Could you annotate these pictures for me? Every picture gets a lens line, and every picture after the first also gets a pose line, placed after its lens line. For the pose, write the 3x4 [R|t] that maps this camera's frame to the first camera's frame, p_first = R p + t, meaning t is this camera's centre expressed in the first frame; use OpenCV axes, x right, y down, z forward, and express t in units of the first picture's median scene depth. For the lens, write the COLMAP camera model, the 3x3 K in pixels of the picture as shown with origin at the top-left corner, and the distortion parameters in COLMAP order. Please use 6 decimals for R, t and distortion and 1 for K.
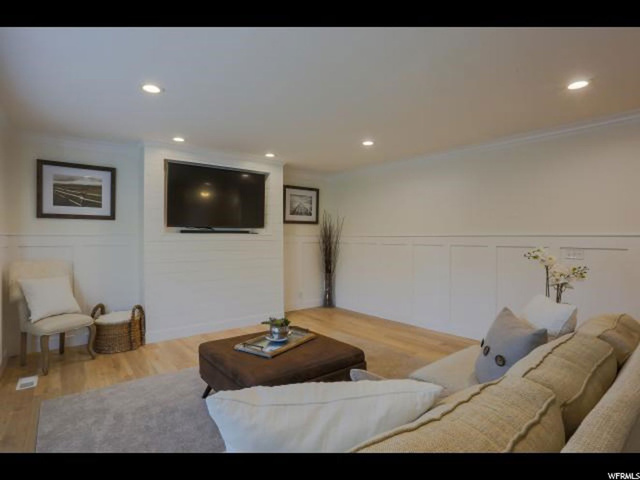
lens RADIAL K [[337.1, 0, 316.8], [0, 337.1, 241.9], [0, 0, 1]] dist [-0.075963, 0.039372]
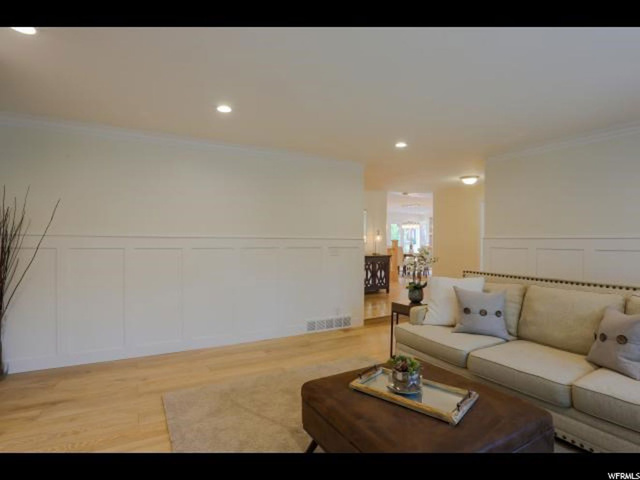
lens RADIAL K [[337.1, 0, 316.8], [0, 337.1, 241.9], [0, 0, 1]] dist [-0.075963, 0.039372]
pose [[0.163497, -0.016691, 0.986403, -0.504447], [0.003620, 0.999860, 0.016319, -0.022182], [-0.986537, 0.000902, 0.163534, 0.655159]]
